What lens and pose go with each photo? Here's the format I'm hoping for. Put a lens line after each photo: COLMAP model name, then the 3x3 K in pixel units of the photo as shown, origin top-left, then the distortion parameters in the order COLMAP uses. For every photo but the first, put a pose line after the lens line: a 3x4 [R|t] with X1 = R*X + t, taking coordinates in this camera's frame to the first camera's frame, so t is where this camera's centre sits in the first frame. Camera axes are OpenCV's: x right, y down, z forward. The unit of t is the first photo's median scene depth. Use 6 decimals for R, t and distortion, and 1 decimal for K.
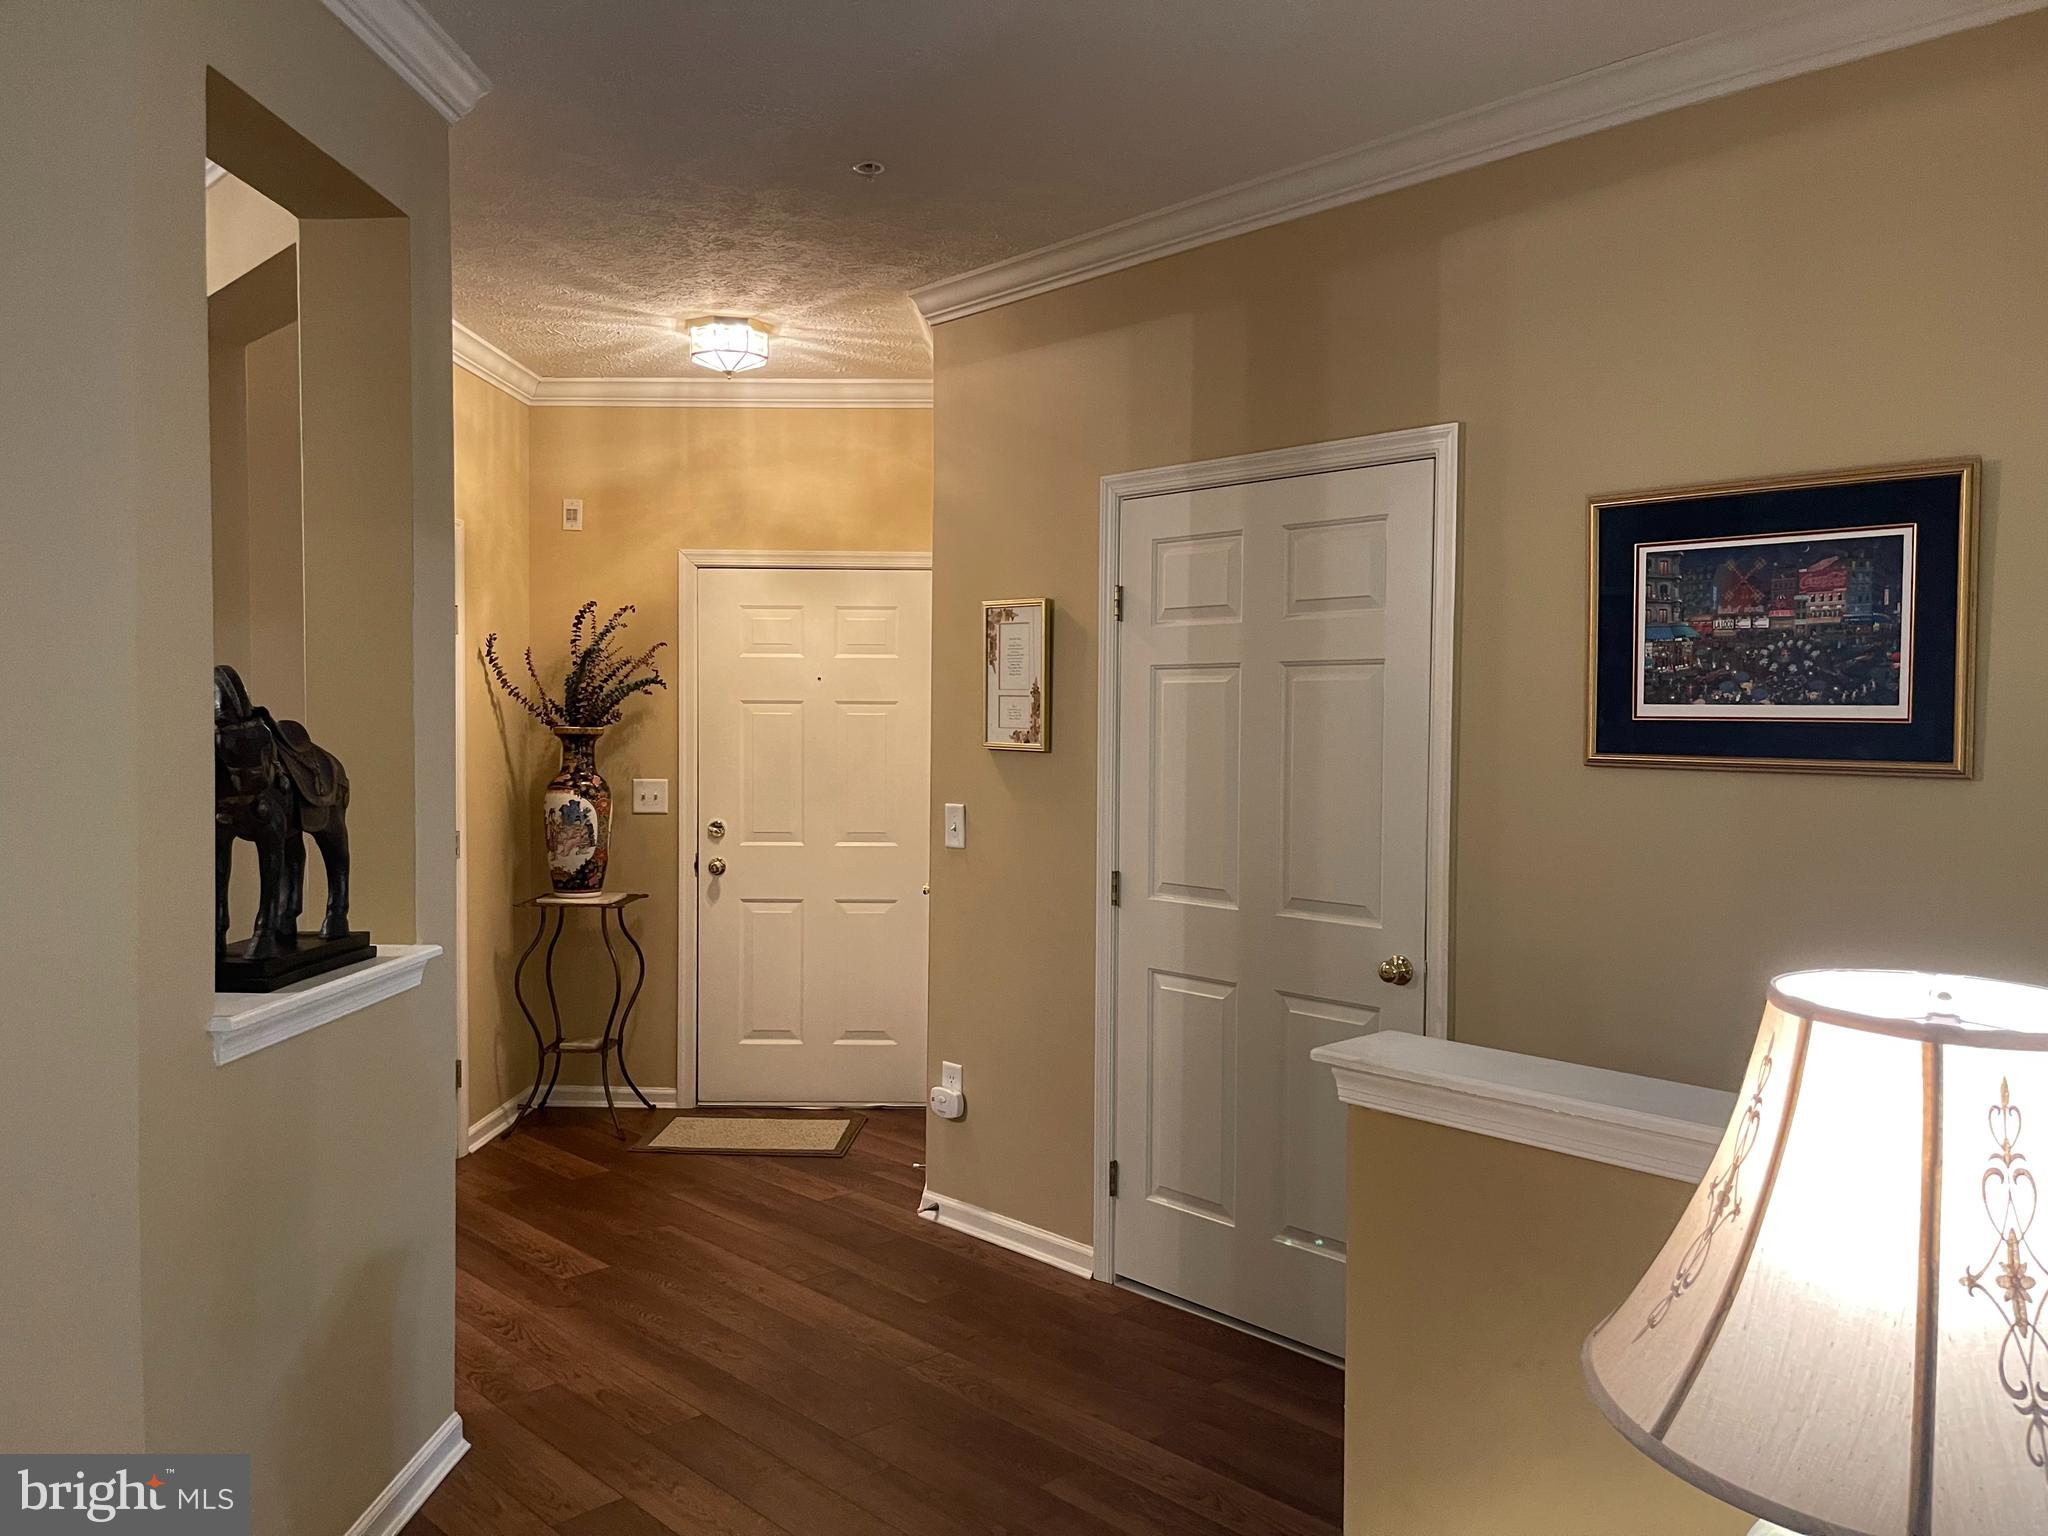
lens RADIAL K [[1546.2, 0, 1016.2], [0, 1546.2, 774.5], [0, 0, 1]] dist [0.060874, -0.070939]
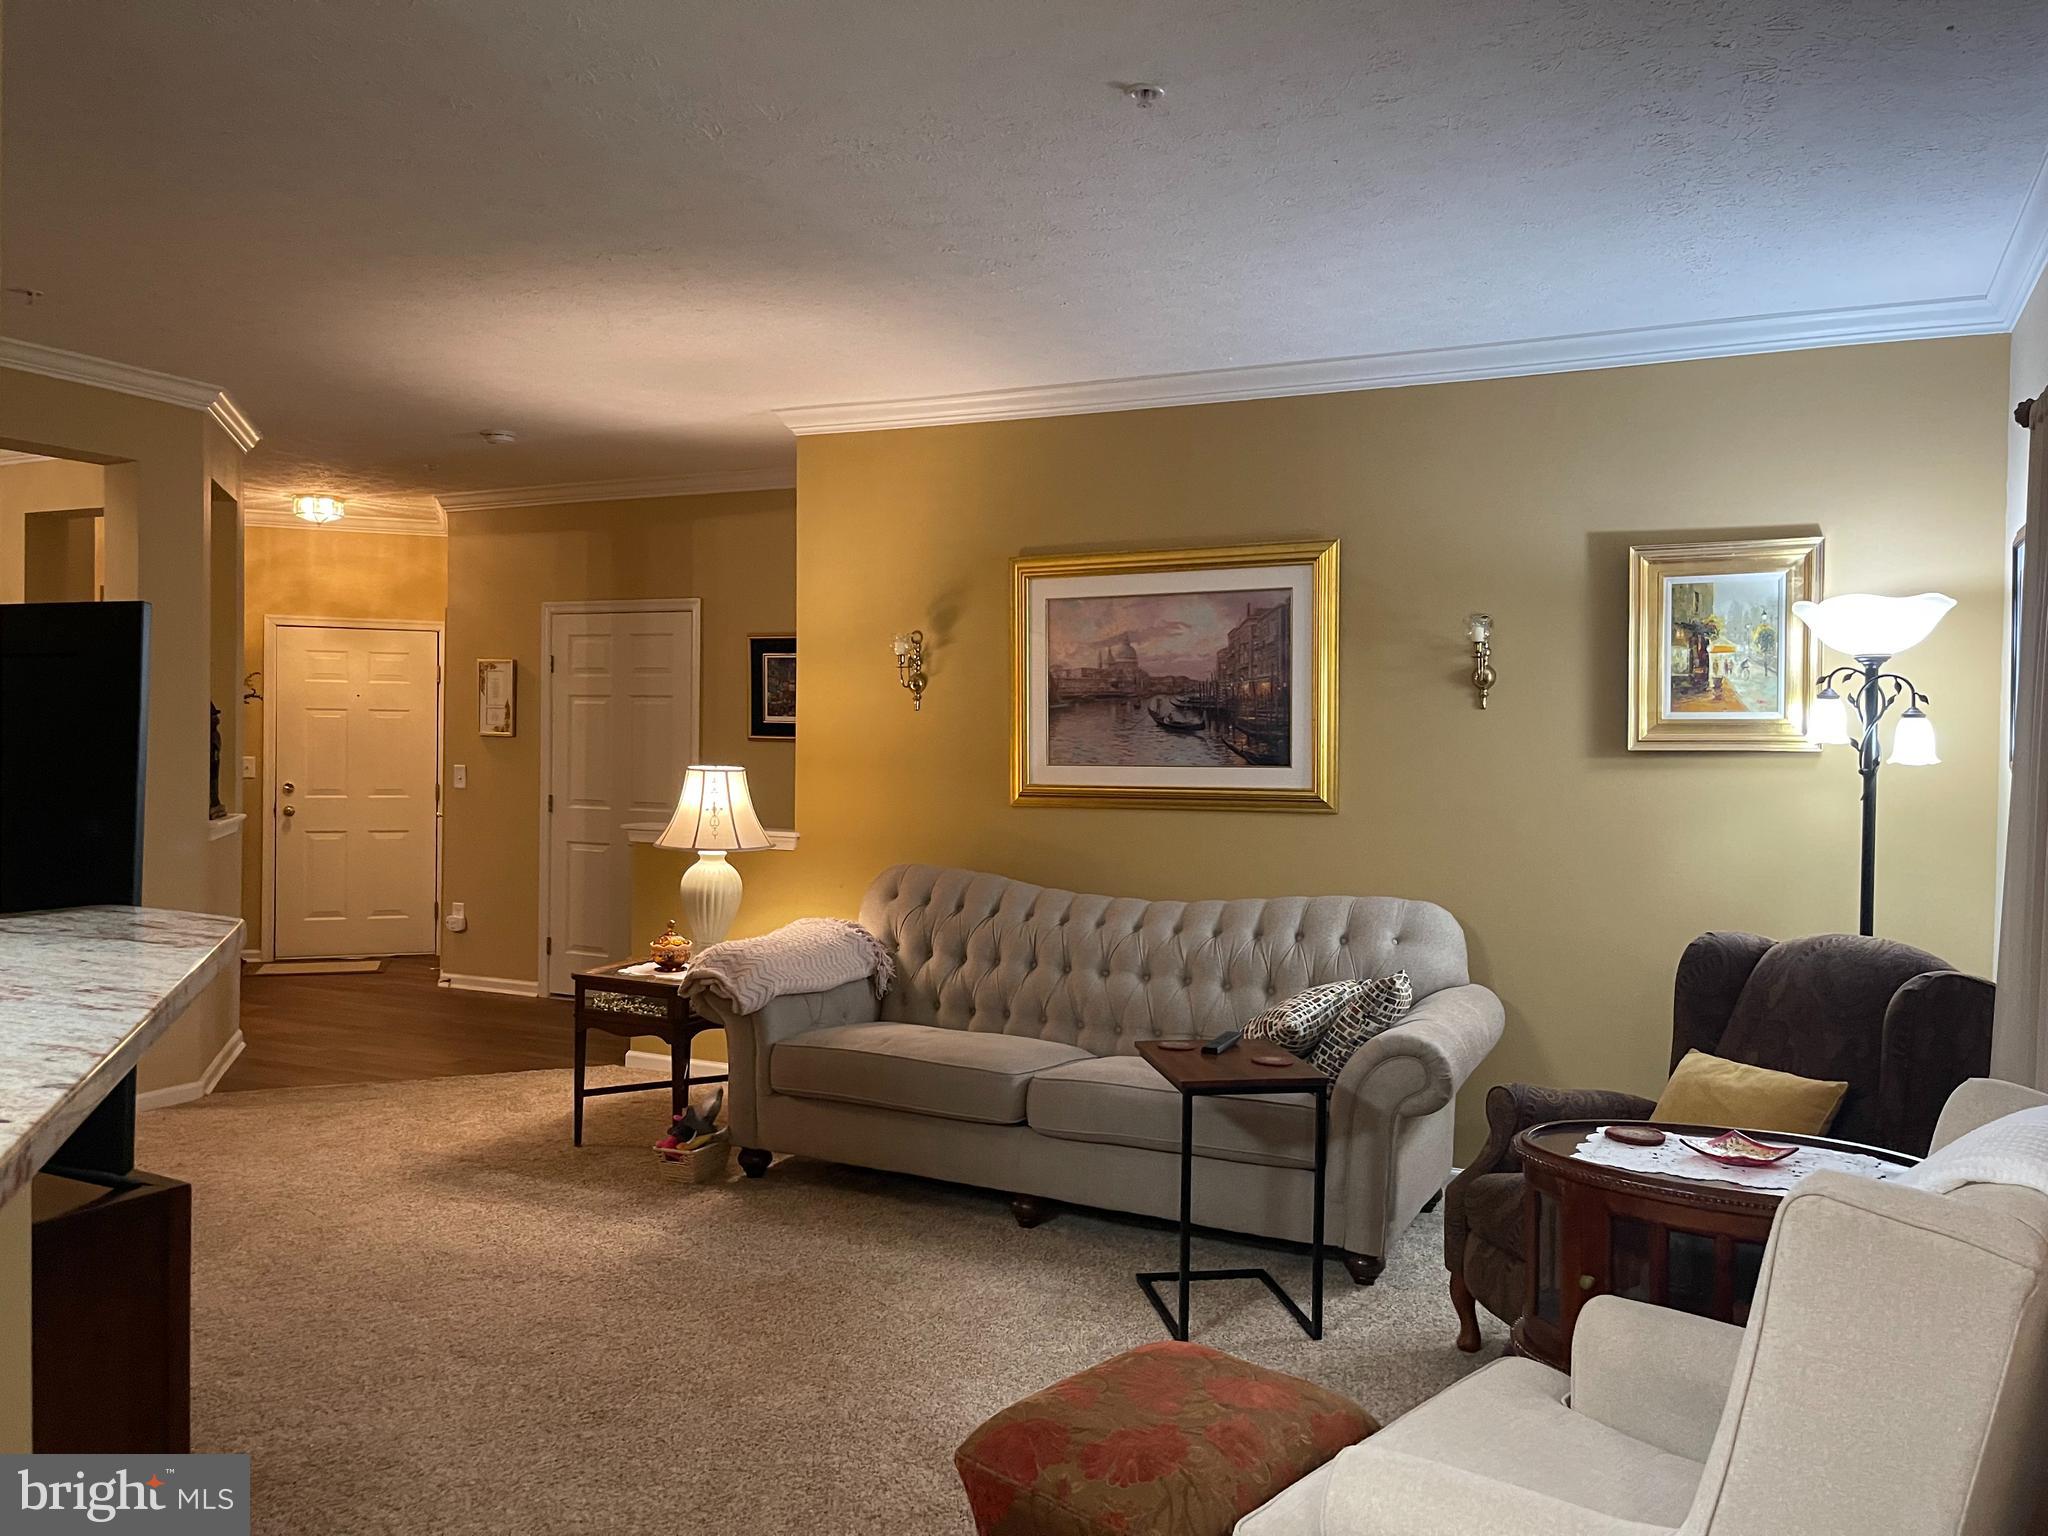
lens RADIAL K [[1543.7, 0, 1024.0], [0, 1543.7, 768.0], [0, 0, 1]] dist [0.008997, -0.001089]
pose [[0.931944, 0.000396, 0.362602, -0.085295], [0.004304, 0.999917, -0.012153, 0.050283], [-0.362577, 0.012886, 0.931865, -1.042182]]
